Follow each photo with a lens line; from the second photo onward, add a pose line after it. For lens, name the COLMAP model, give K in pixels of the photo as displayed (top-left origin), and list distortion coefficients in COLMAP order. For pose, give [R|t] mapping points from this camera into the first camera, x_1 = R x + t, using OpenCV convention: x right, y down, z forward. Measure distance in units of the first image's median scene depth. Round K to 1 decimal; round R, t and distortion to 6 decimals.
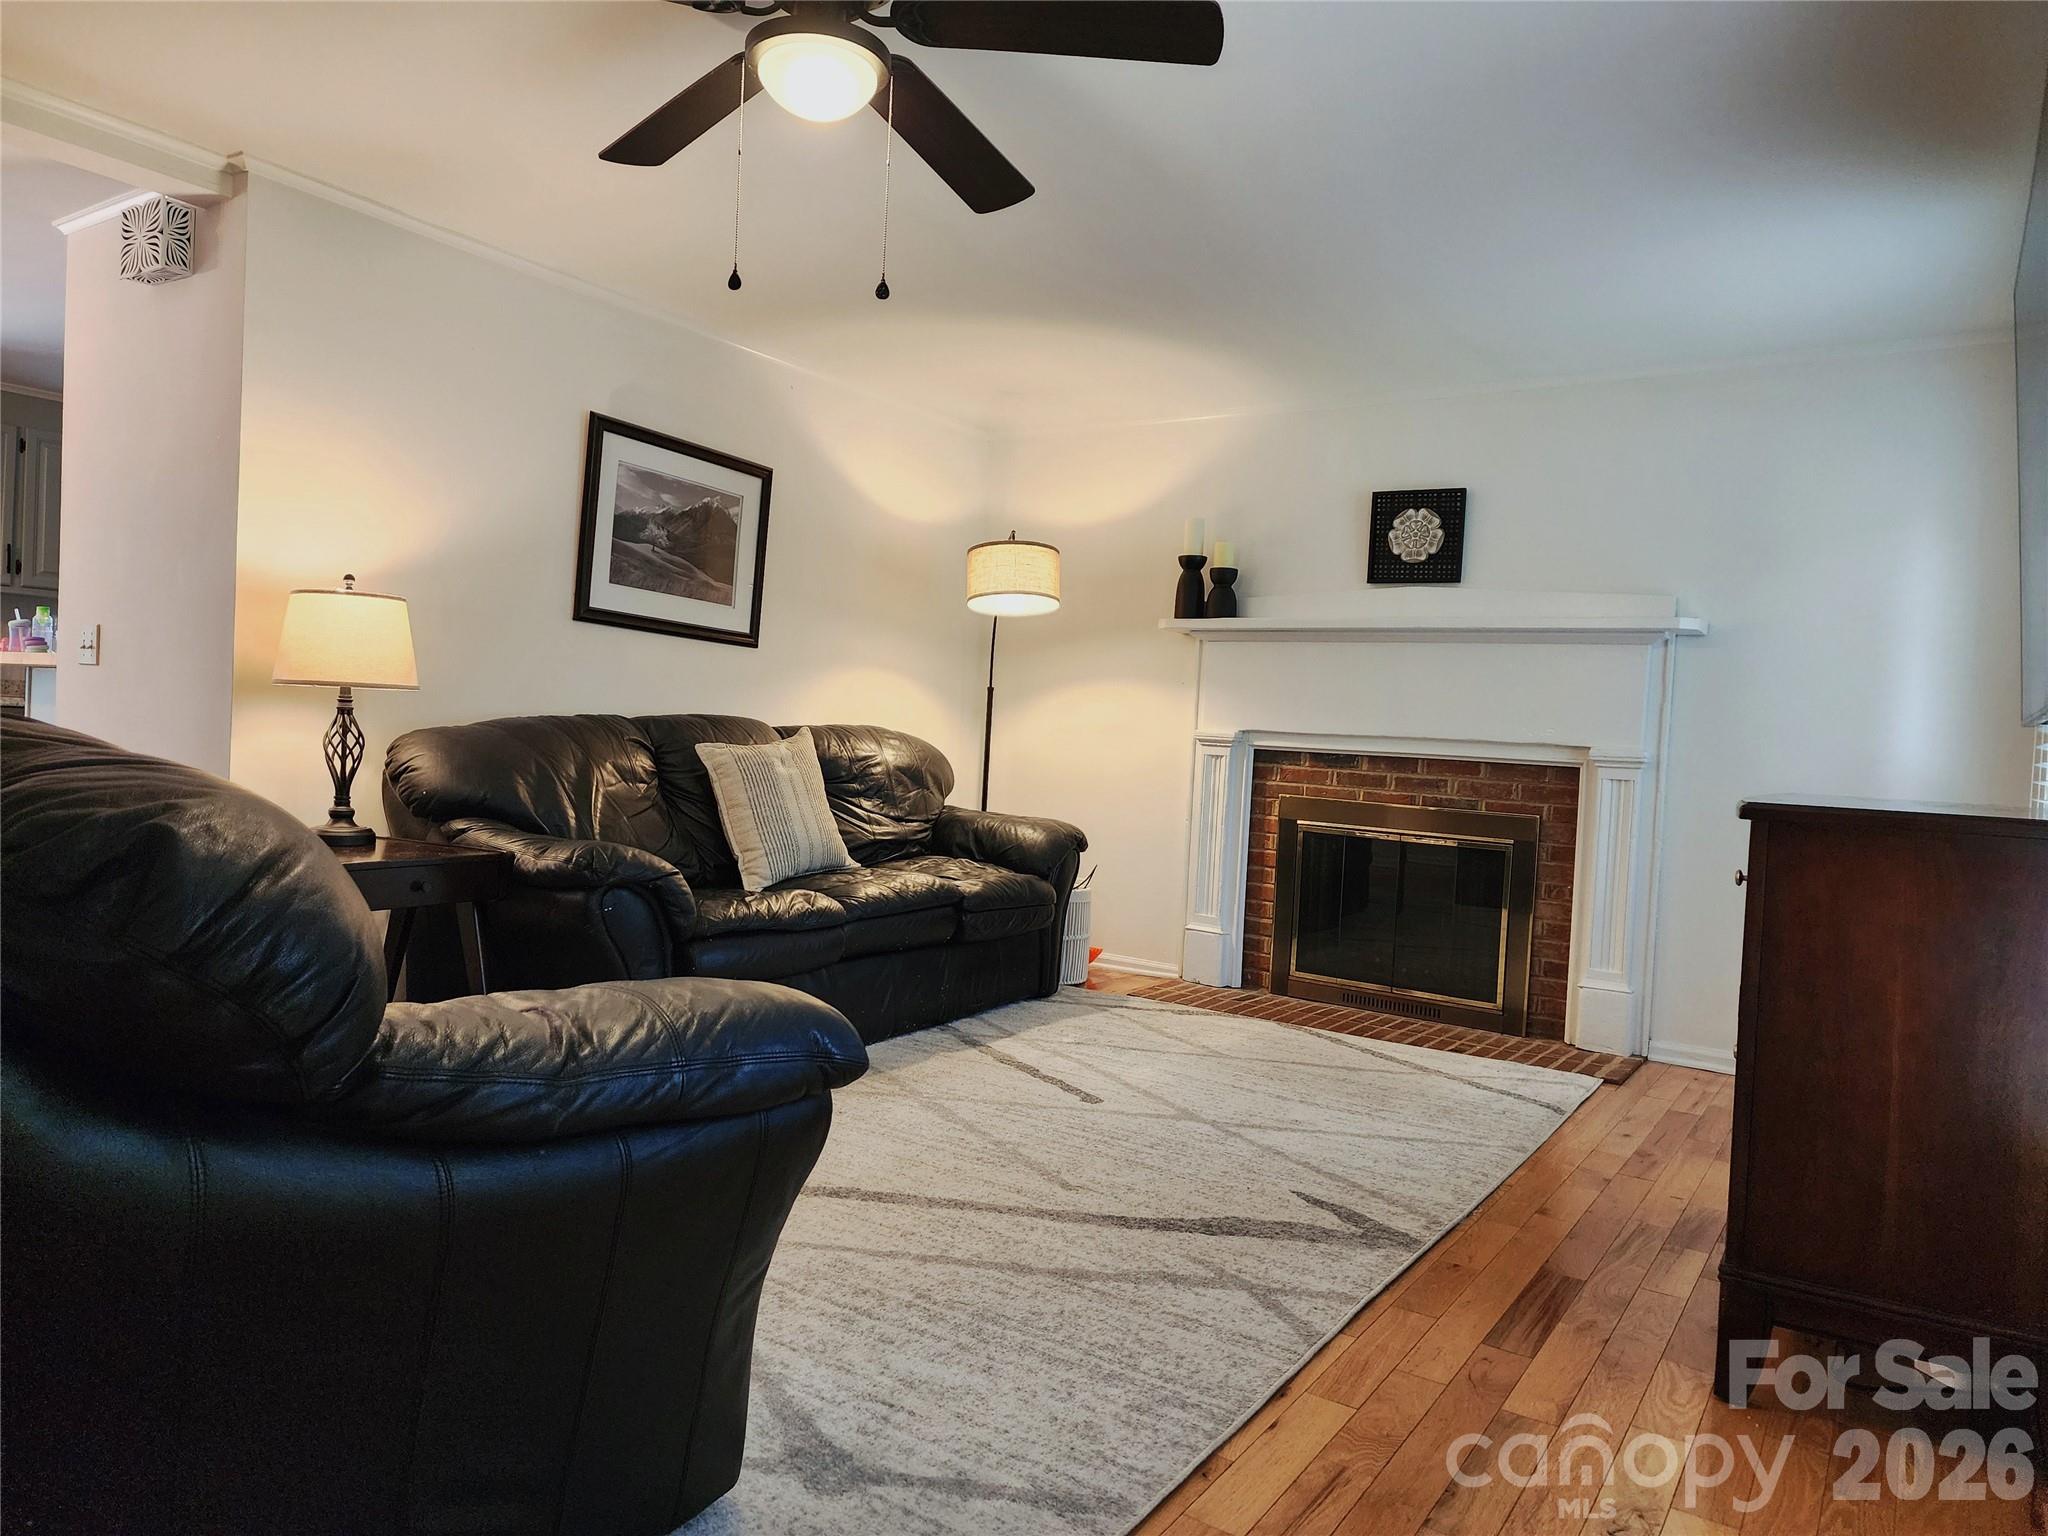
lens RADIAL K [[1364.6, 0, 1024.0], [0, 1364.6, 768.0], [0, 0, 1]] dist [0.053027, -0.000680]
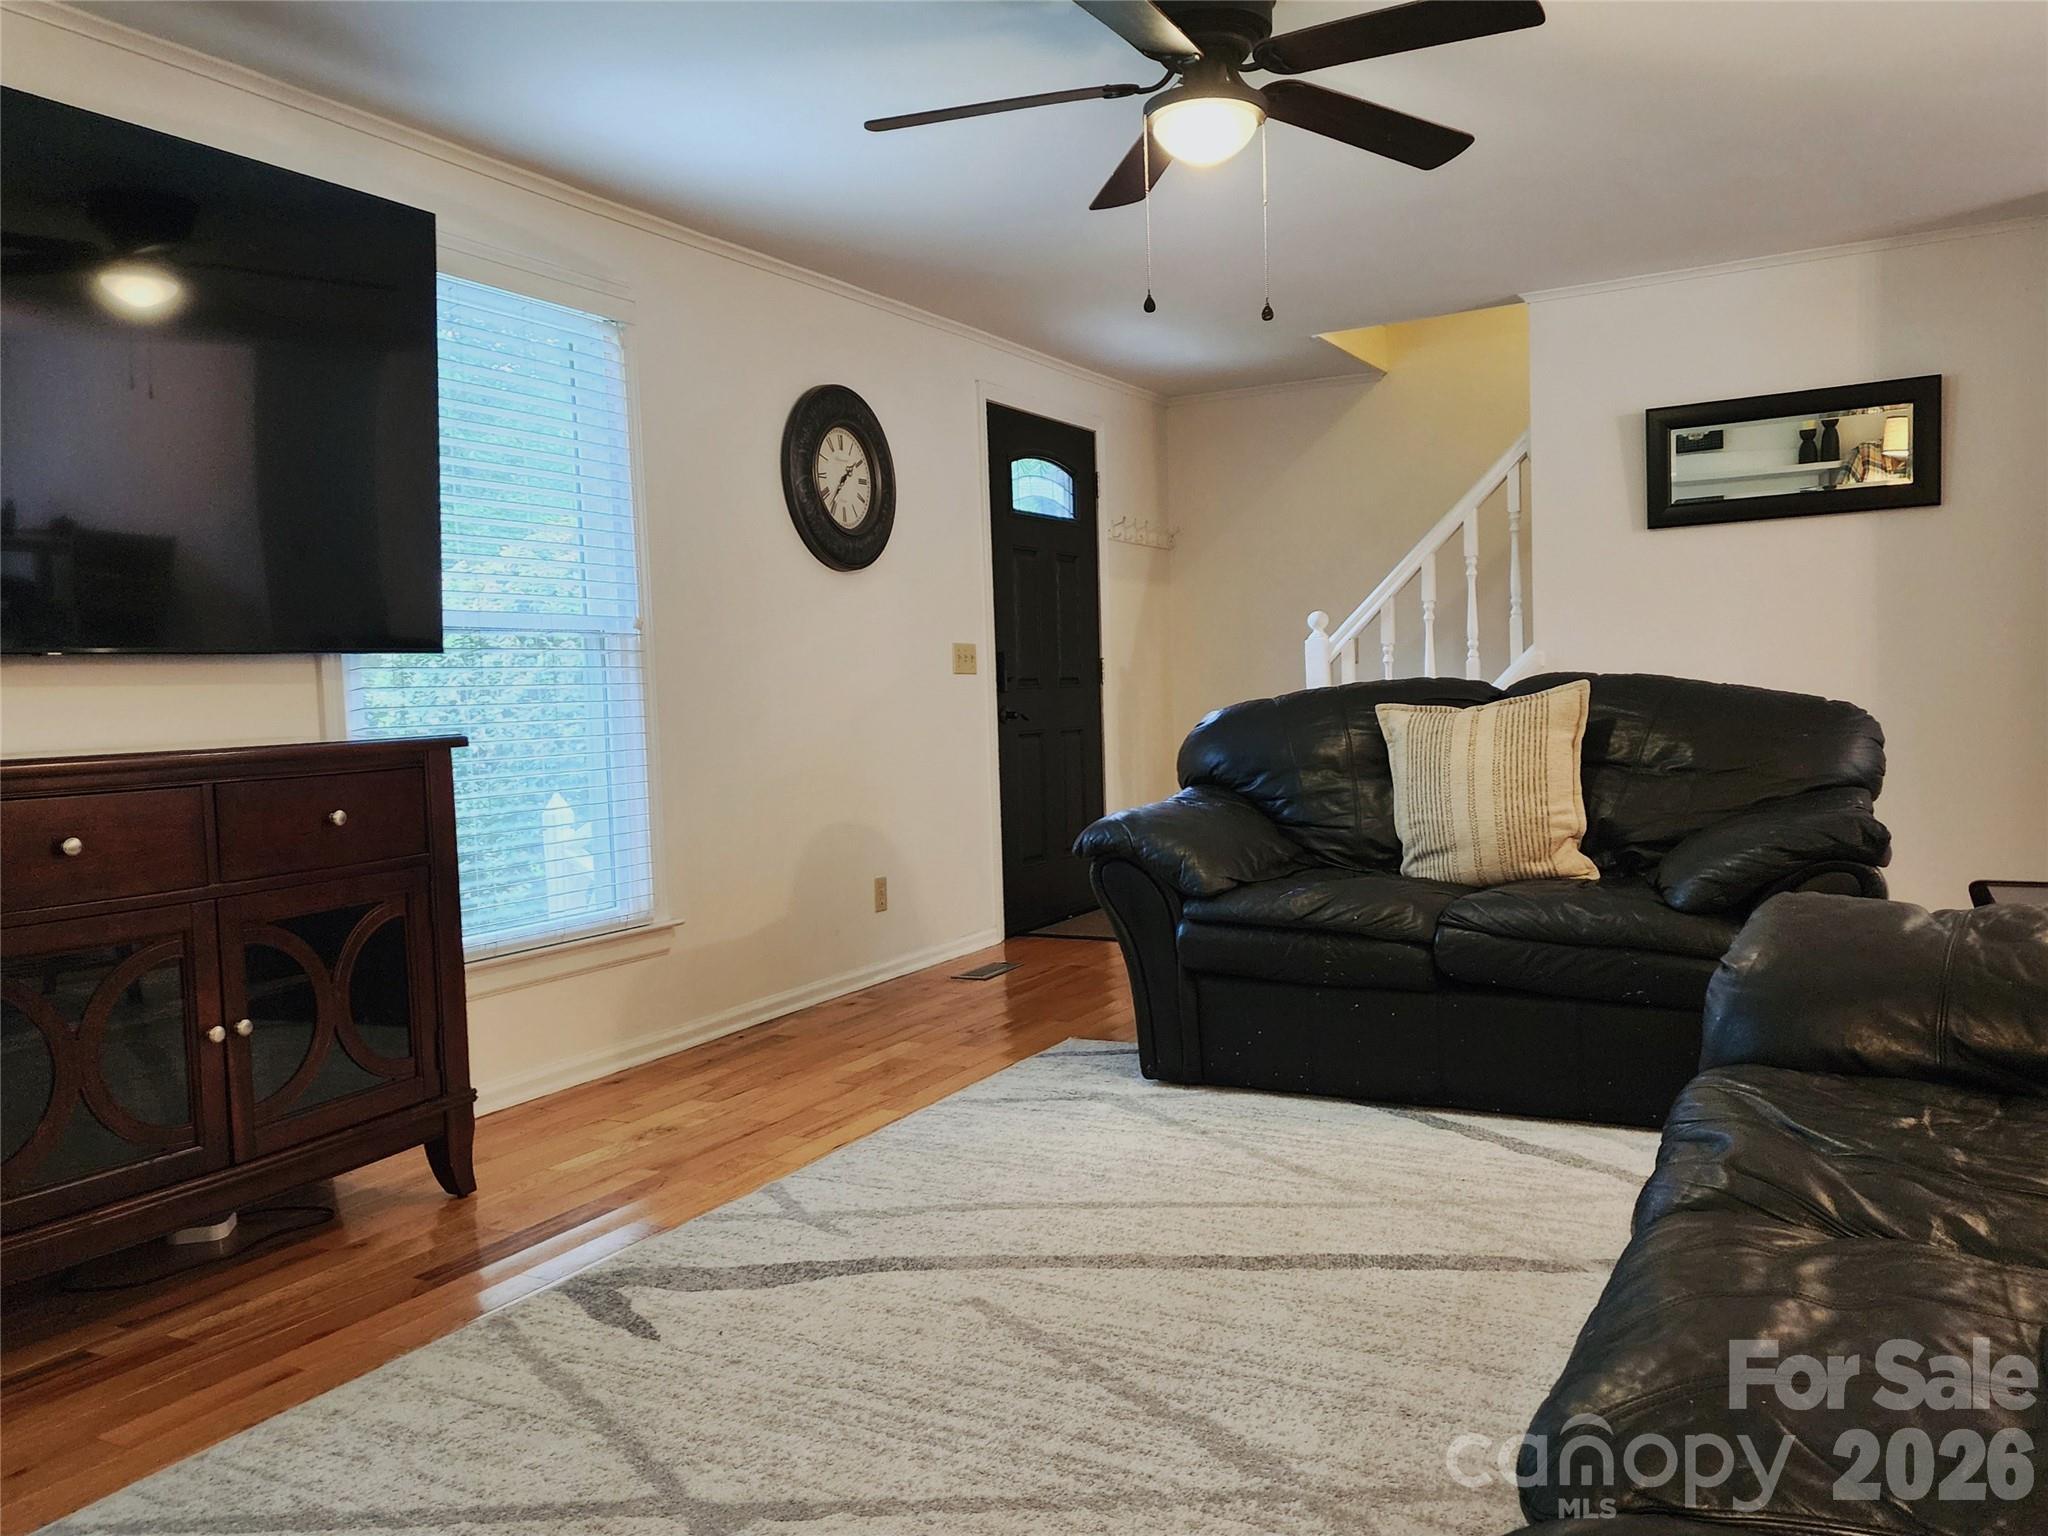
lens RADIAL K [[1532.1, 0, 1072.4], [0, 1532.1, 767.5], [0, 0, 1]] dist [0.000894, -0.000702]
pose [[-0.994633, -0.011143, -0.102869, 0.041072], [-0.019007, 0.996943, 0.075790, -0.028112], [0.101710, 0.077338, -0.991803, 1.076650]]
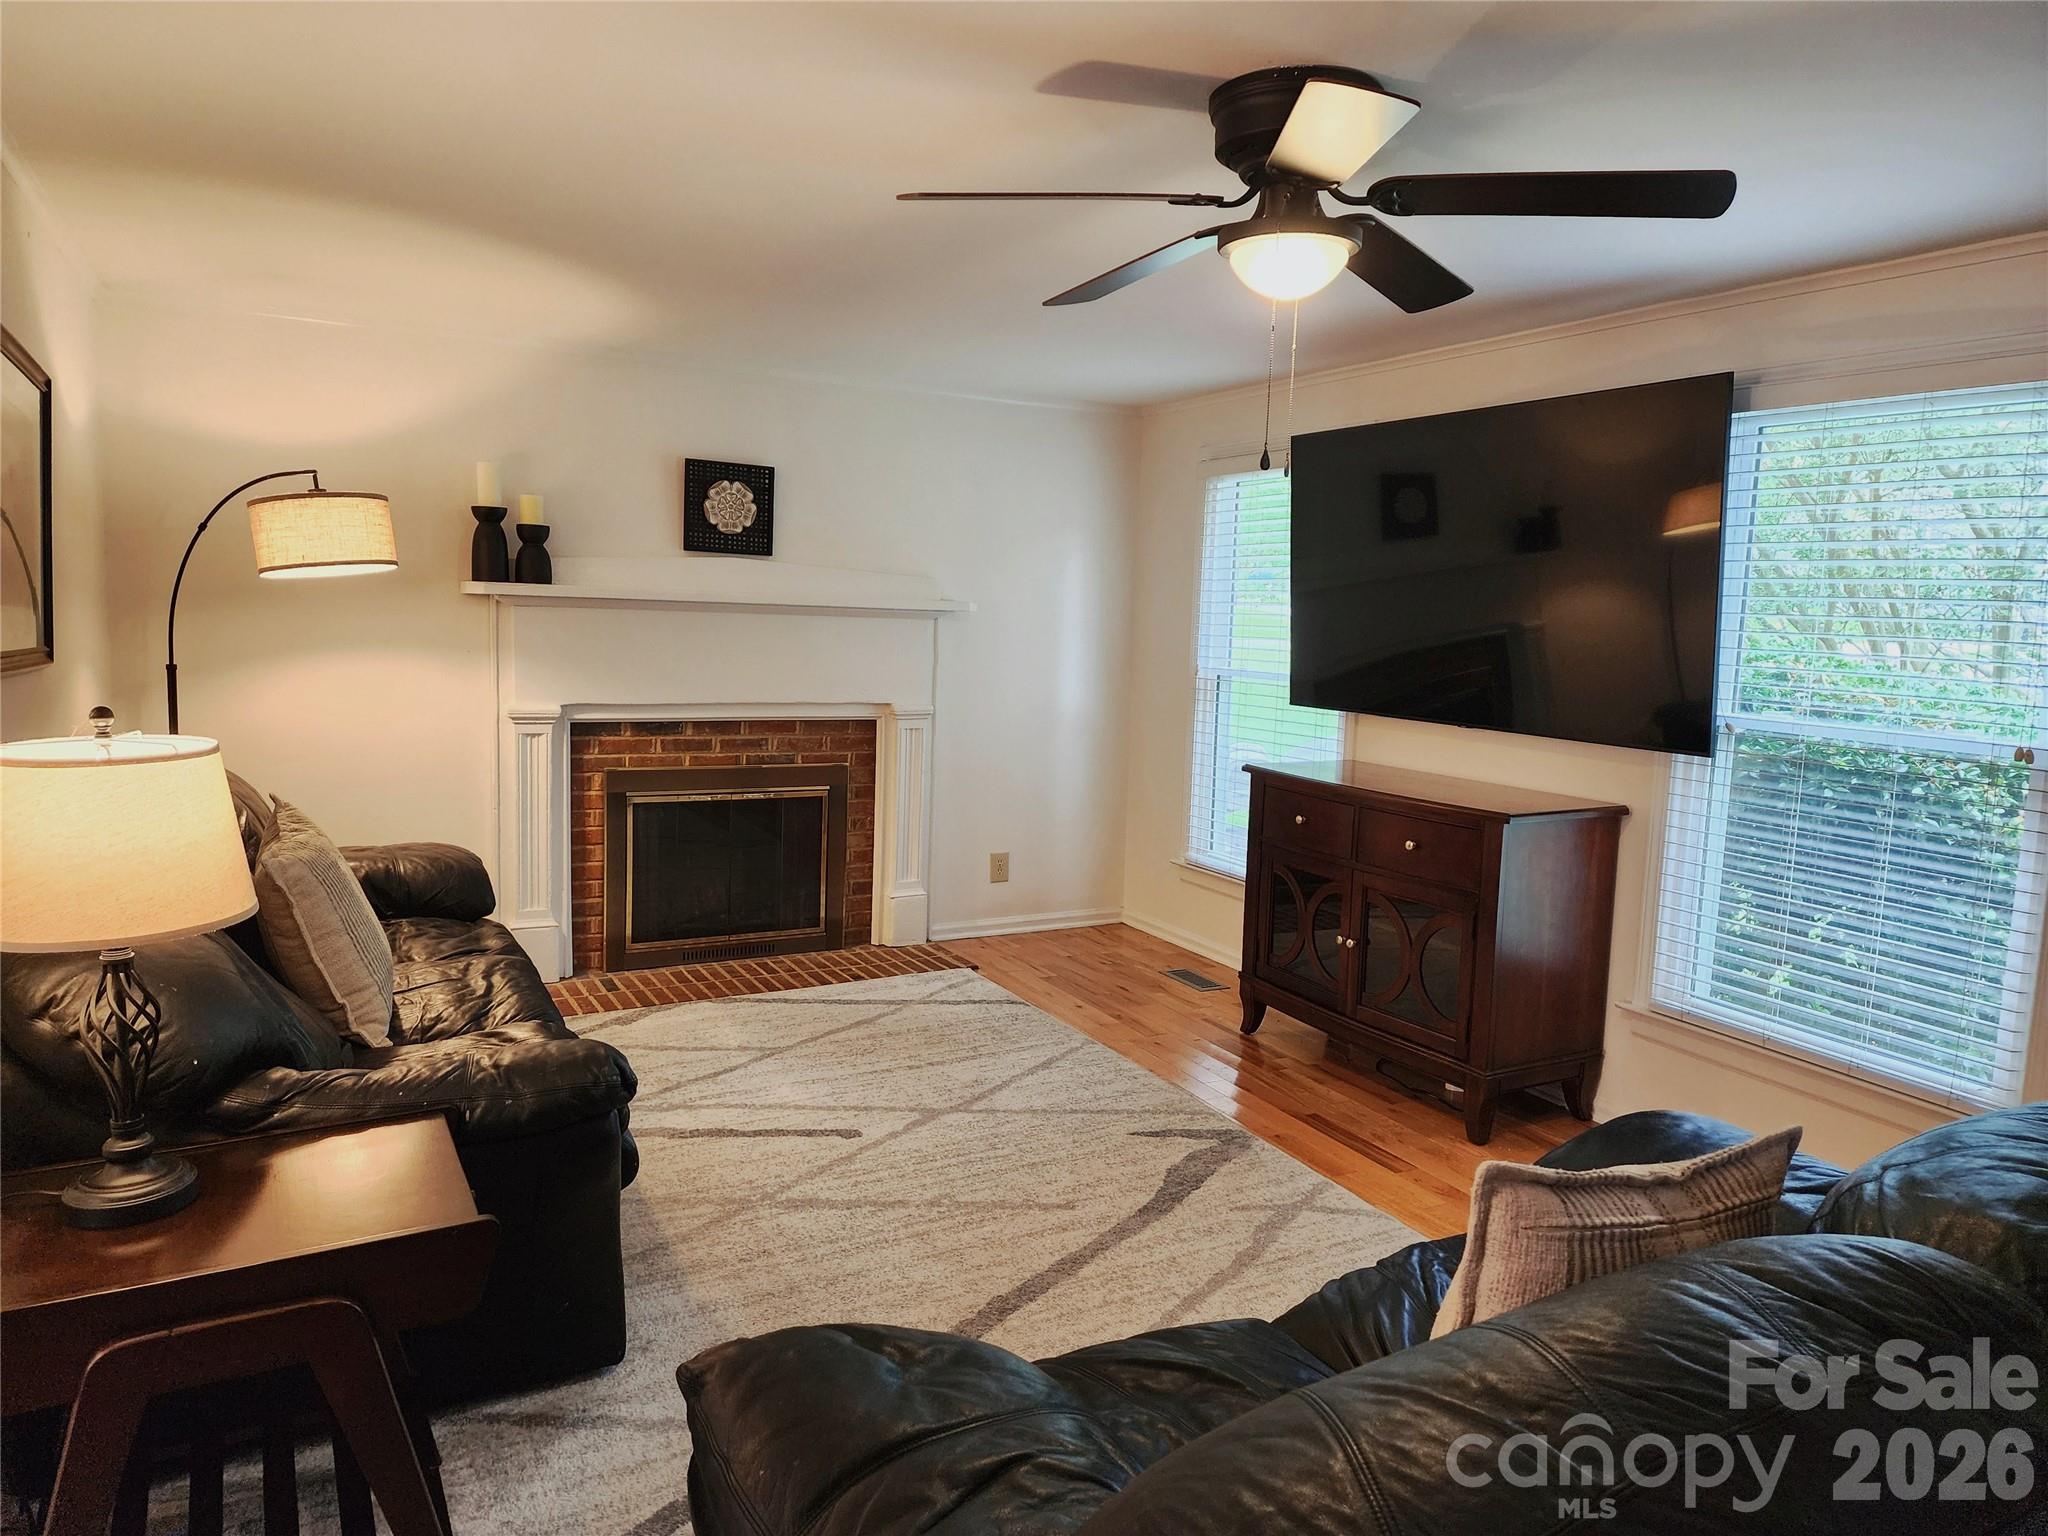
lens RADIAL K [[1351.5, 0, 1034.5], [0, 1351.5, 765.2], [0, 0, 1]] dist [0.049980, -0.001987]
pose [[0.462499, -0.144801, 0.874715, -0.538339], [0.013875, 0.987635, 0.156157, -0.135463], [-0.886511, -0.060086, 0.458789, 0.318678]]
